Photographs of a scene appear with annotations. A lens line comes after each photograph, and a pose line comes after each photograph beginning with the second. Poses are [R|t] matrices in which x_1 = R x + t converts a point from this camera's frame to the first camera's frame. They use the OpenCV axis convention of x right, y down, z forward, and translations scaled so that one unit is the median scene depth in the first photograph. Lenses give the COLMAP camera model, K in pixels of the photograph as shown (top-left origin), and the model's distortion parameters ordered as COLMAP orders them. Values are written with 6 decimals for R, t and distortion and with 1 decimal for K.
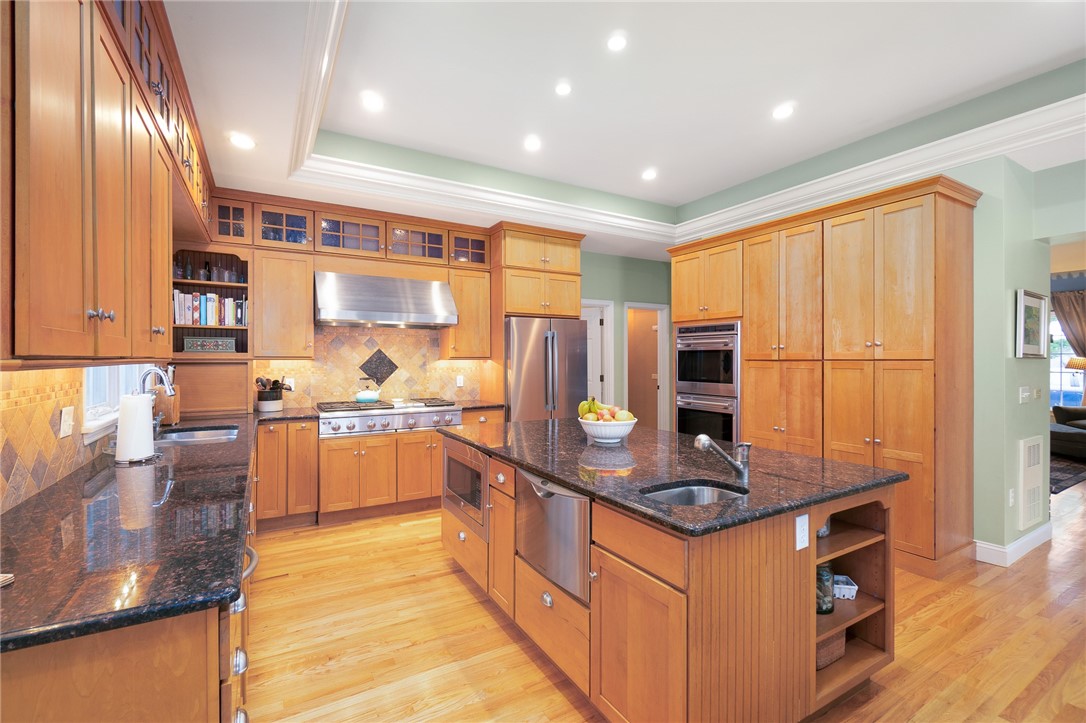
lens RADIAL K [[479.0, 0, 539.6], [0, 479.0, 362.3], [0, 0, 1]] dist [0.005923, 0.000162]
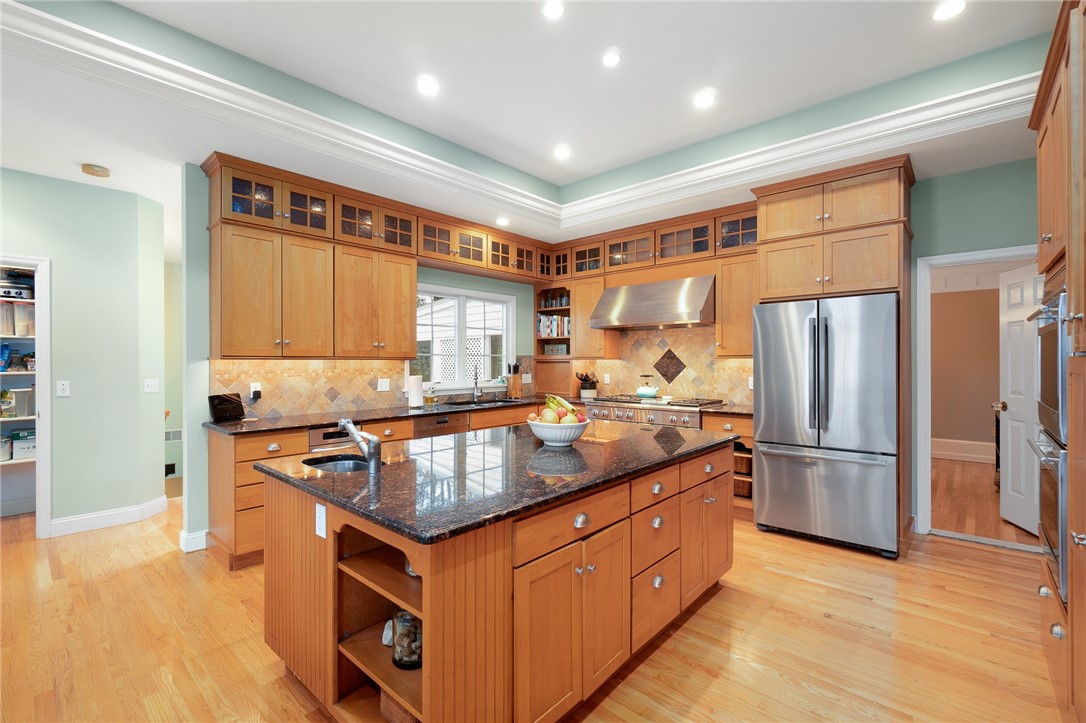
lens RADIAL K [[479.0, 0, 536.4], [0, 479.0, 360.5], [0, 0, 1]] dist [0.005923, 0.000162]
pose [[0.302308, -0.002231, -0.953208, 0.675356], [-0.002693, 0.999991, -0.003194, 0.002359], [0.953207, 0.003532, 0.302299, 0.456145]]
